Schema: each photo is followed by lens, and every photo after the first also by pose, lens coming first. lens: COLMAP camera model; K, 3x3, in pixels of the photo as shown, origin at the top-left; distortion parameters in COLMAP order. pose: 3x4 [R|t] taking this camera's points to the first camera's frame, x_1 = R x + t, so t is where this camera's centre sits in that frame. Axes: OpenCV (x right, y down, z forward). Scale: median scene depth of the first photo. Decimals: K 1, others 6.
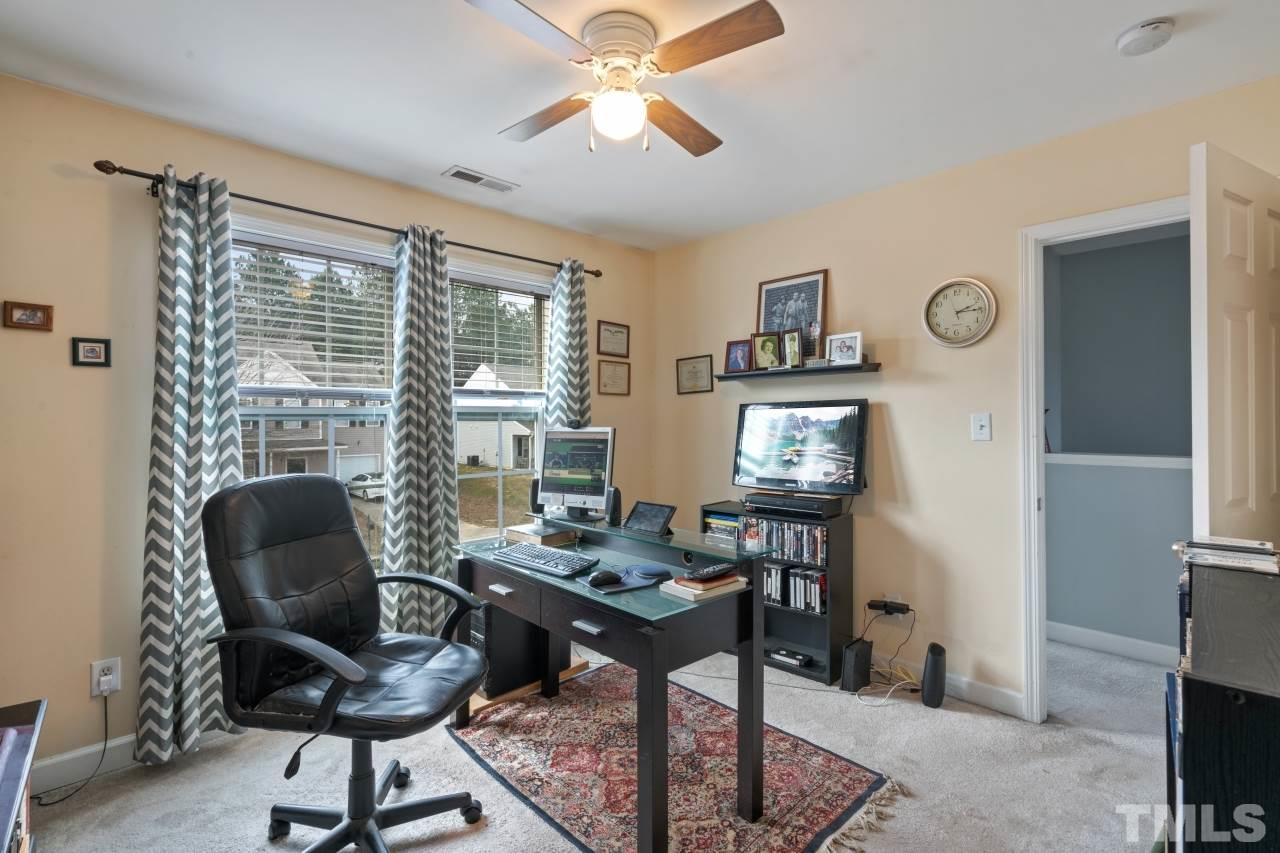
lens RADIAL K [[578.2, 0, 640.7], [0, 578.2, 407.0], [0, 0, 1]] dist [-0.000603, 0.000026]
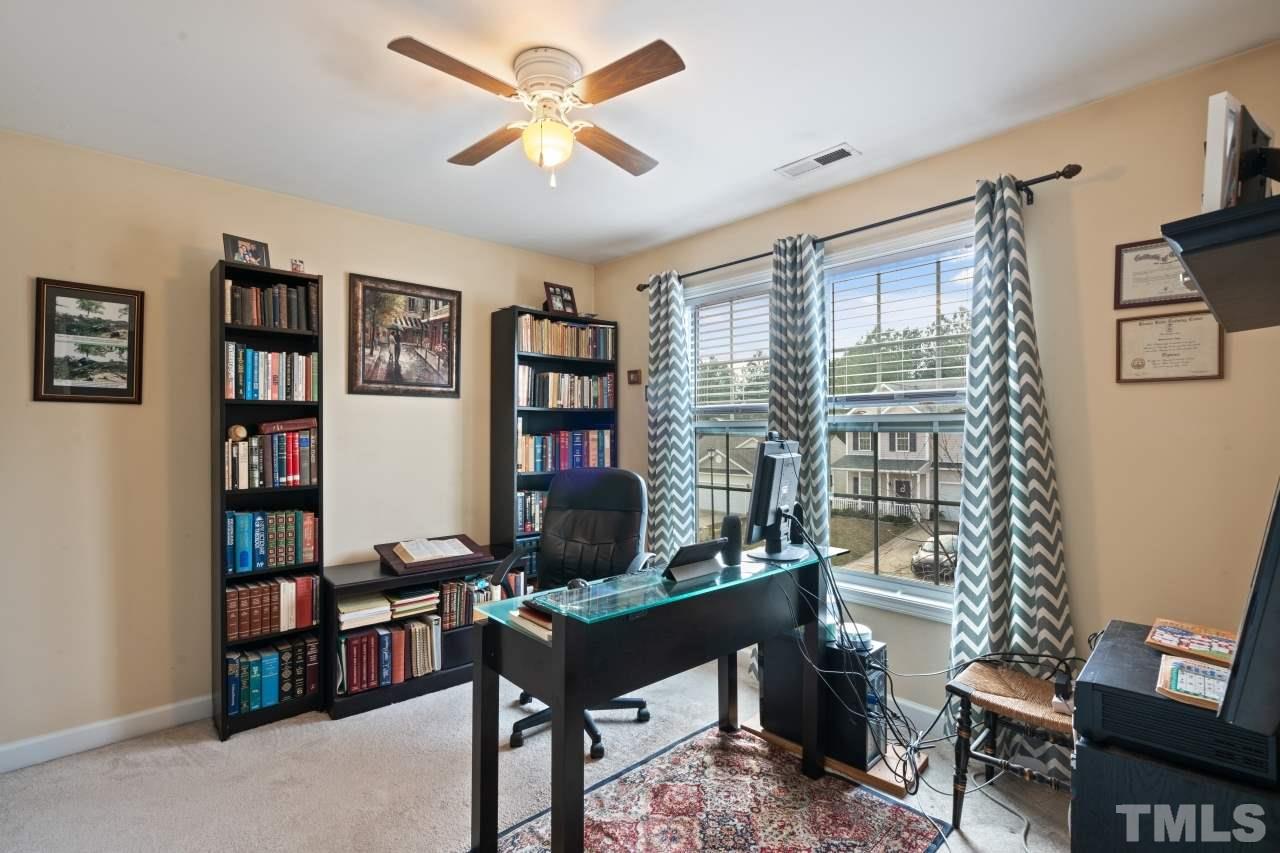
lens RADIAL K [[600.4, 0, 633.8], [0, 600.4, 416.9], [0, 0, 1]] dist [-0.002217, -0.000073]
pose [[-0.036070, -0.004844, -0.999338, 0.669428], [0.040264, 0.999169, -0.006296, -0.008958], [0.998538, -0.040464, -0.035845, 0.764422]]
